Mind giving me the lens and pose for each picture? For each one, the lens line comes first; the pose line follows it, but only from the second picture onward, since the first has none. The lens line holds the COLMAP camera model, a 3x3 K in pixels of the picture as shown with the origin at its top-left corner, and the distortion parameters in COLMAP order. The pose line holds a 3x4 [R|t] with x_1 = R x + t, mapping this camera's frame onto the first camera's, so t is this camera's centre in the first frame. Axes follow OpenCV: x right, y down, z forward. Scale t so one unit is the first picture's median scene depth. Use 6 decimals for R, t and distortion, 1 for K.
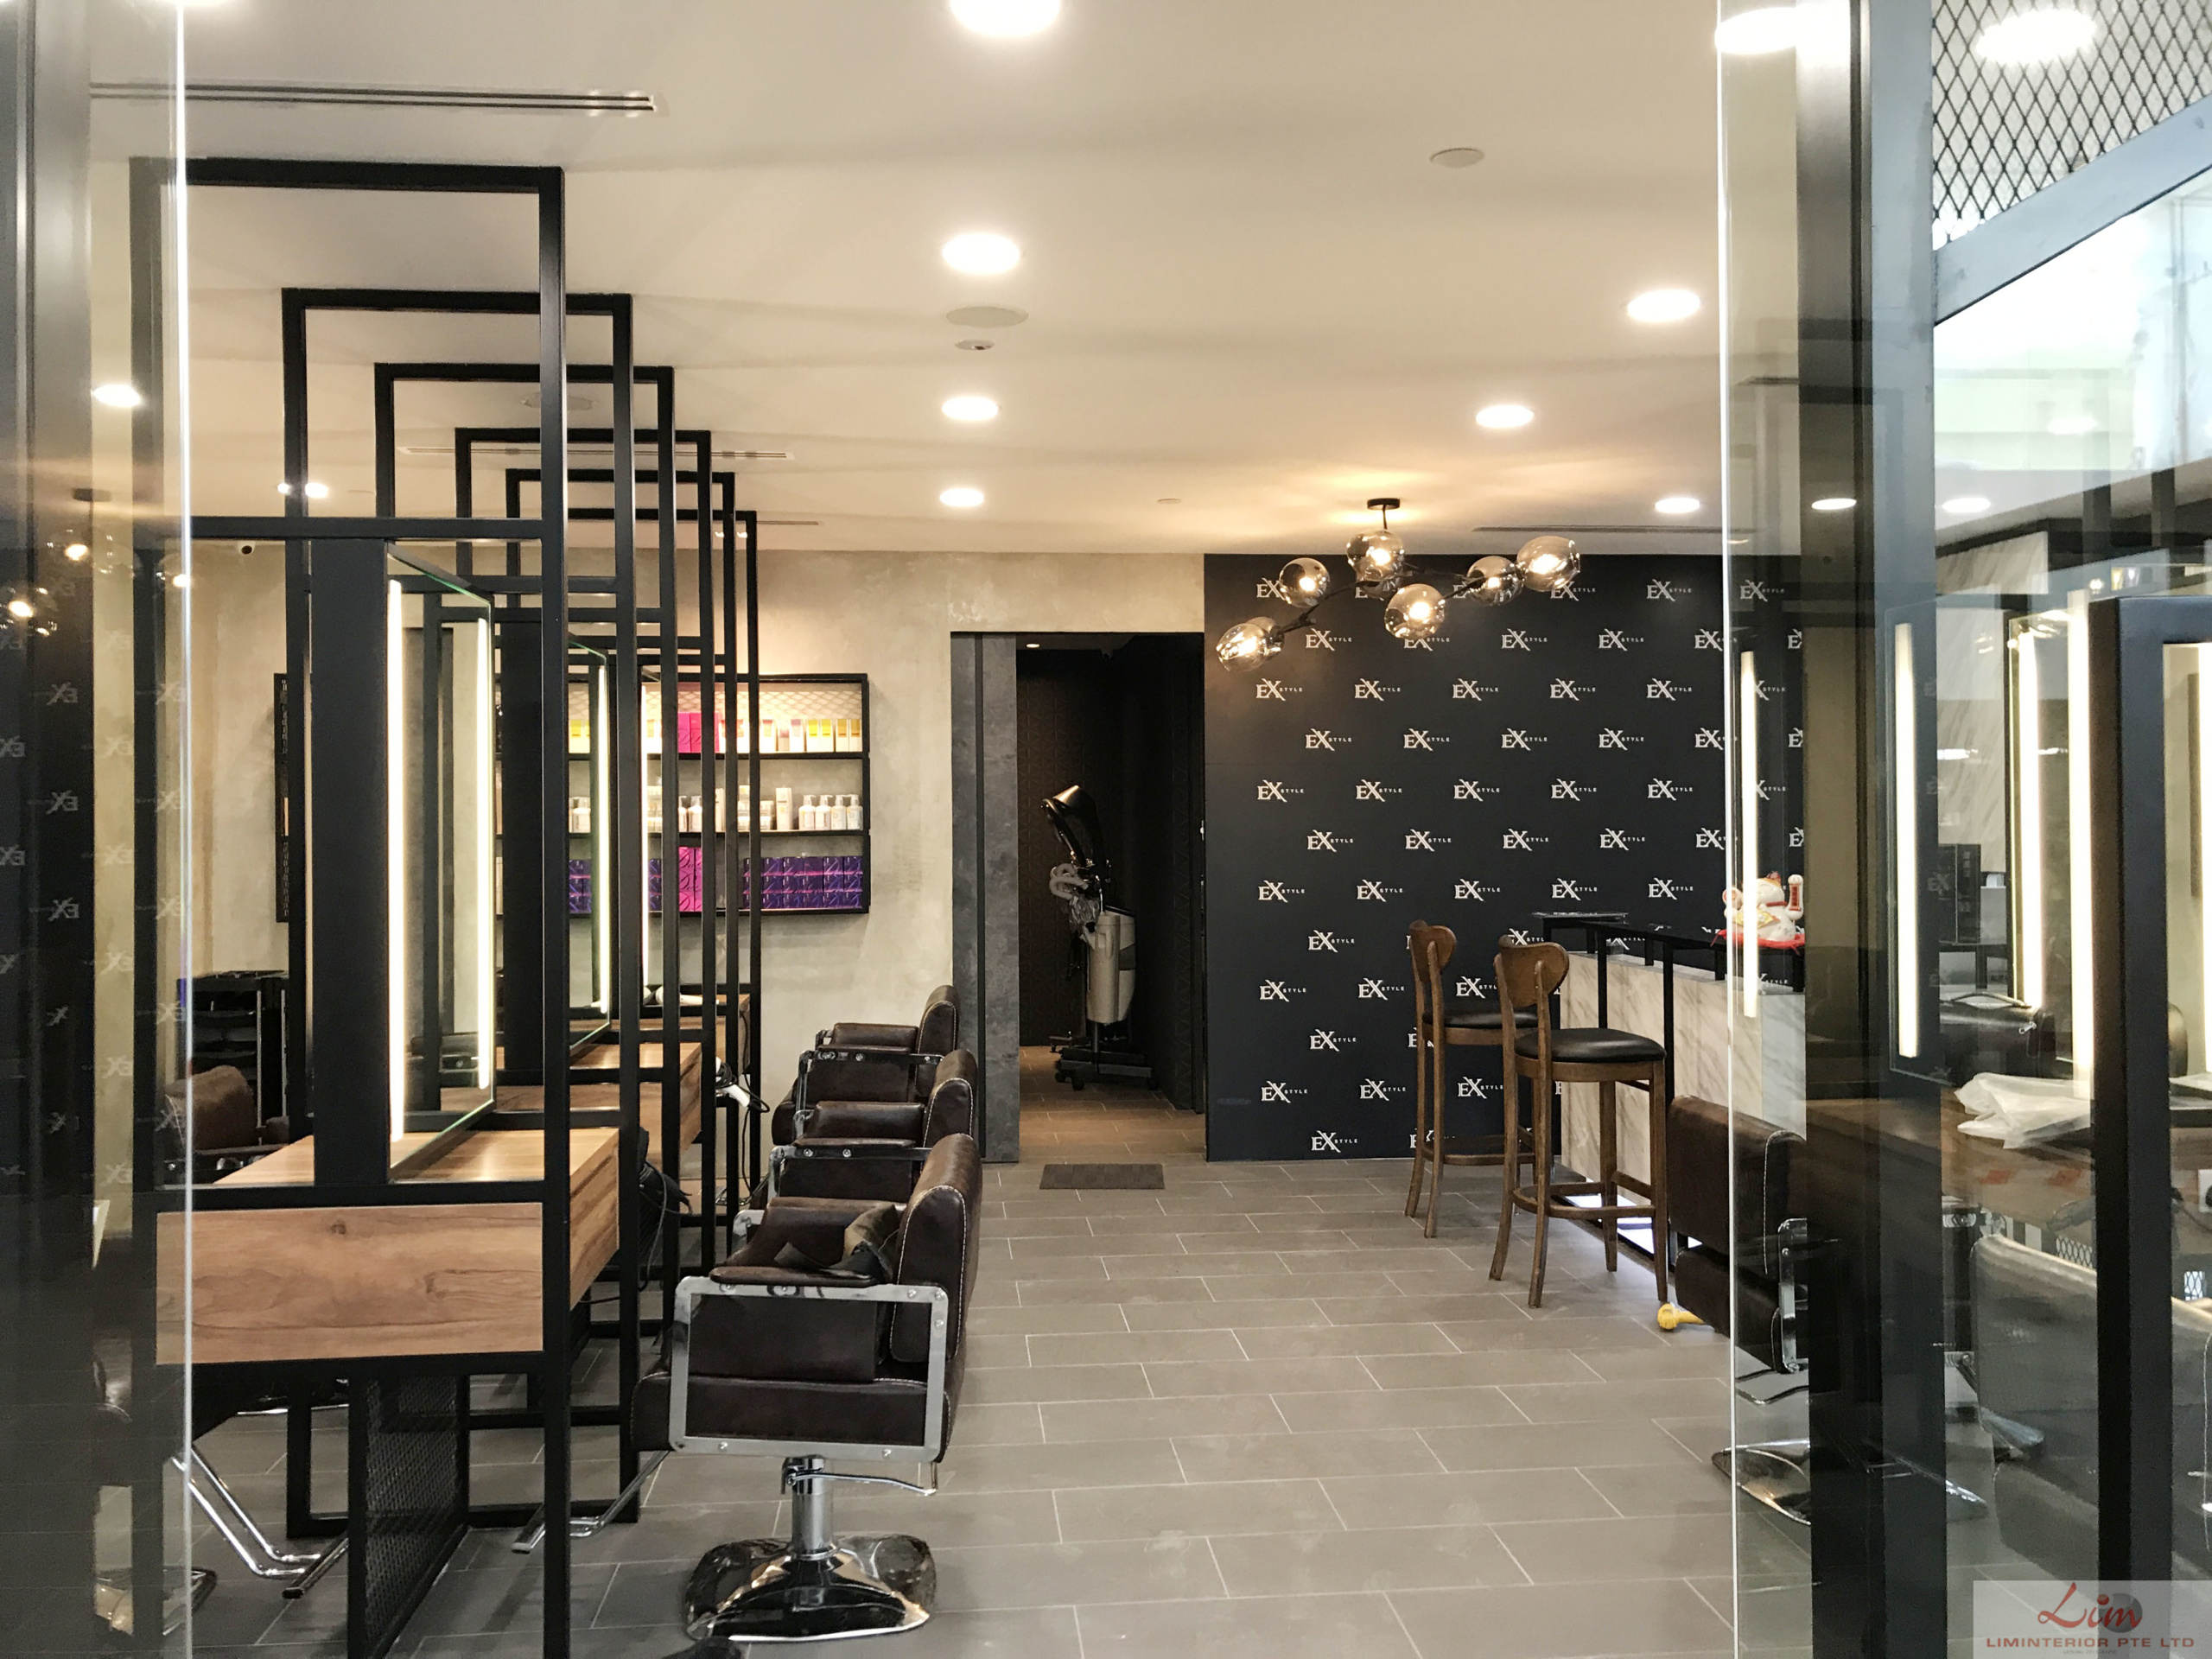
lens RADIAL K [[1878.1, 0, 1107.6], [0, 1878.1, 806.3], [0, 0, 1]] dist [0.045368, -0.002483]
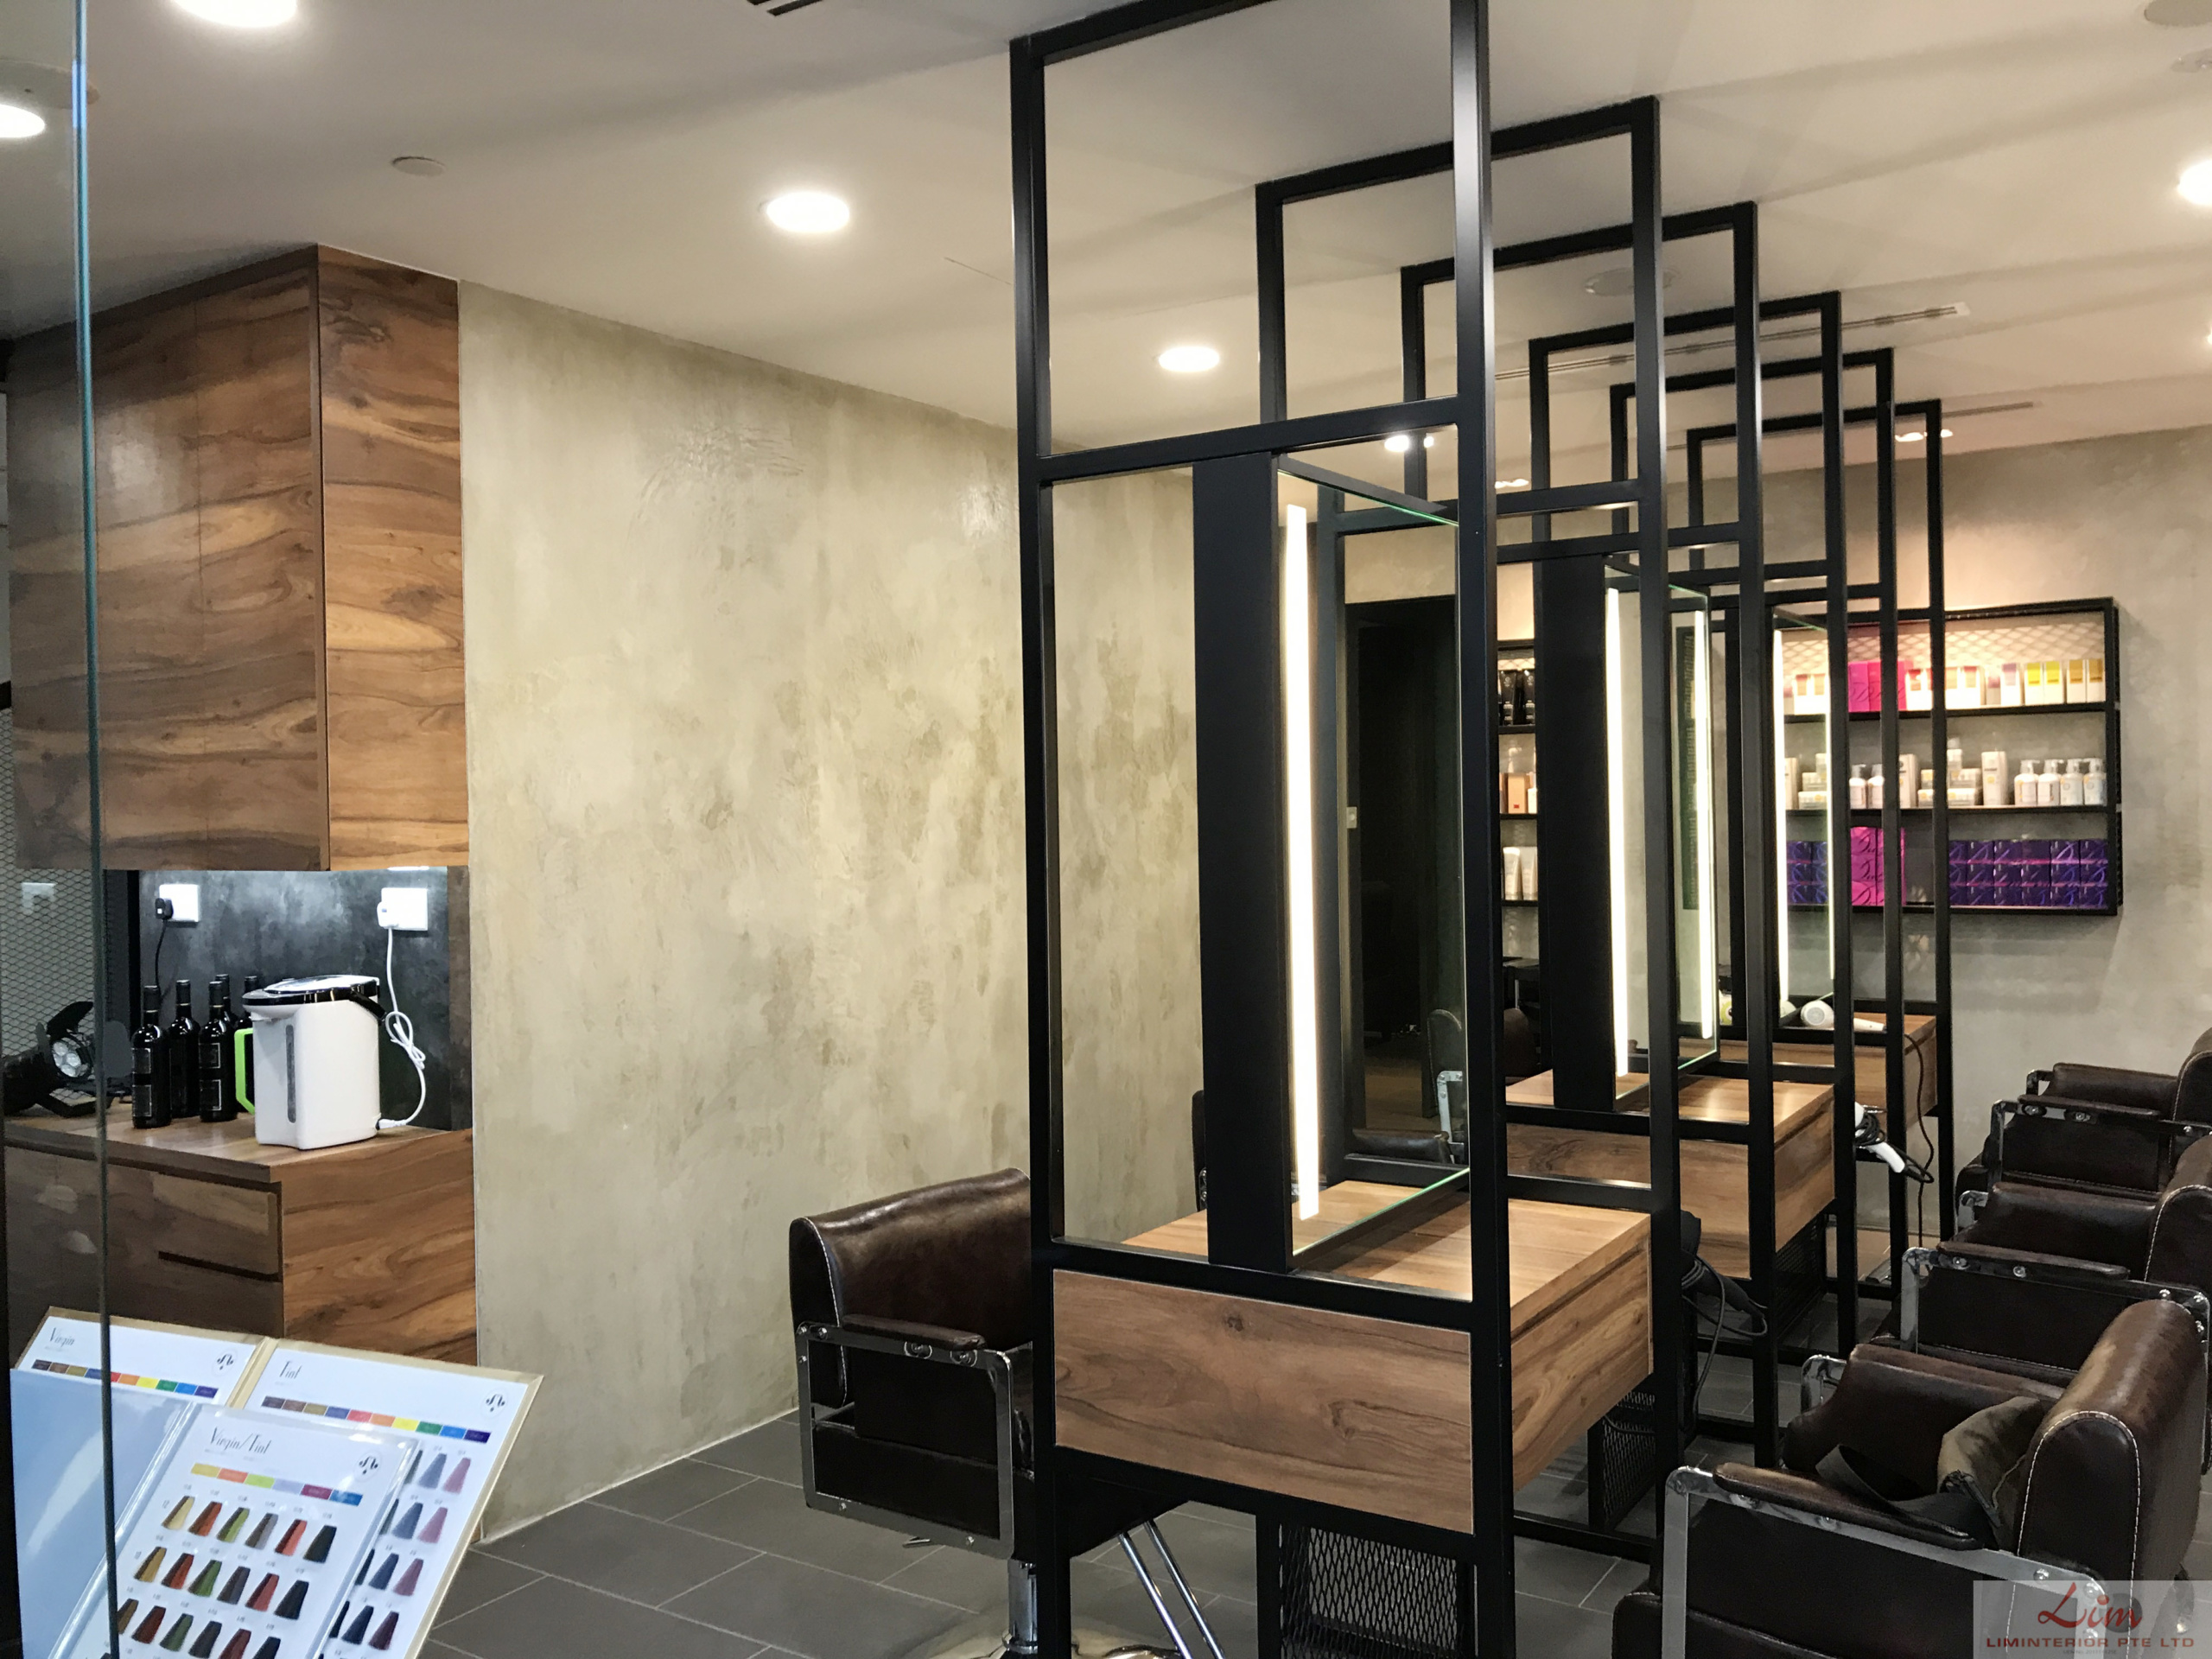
lens RADIAL K [[1878.1, 0, 1107.6], [0, 1878.1, 806.3], [0, 0, 1]] dist [0.045368, -0.002483]
pose [[0.793783, -0.005641, -0.608175, 0.016800], [0.015876, 0.999808, 0.011447, -0.002237], [0.607994, -0.018742, 0.793721, 0.159022]]
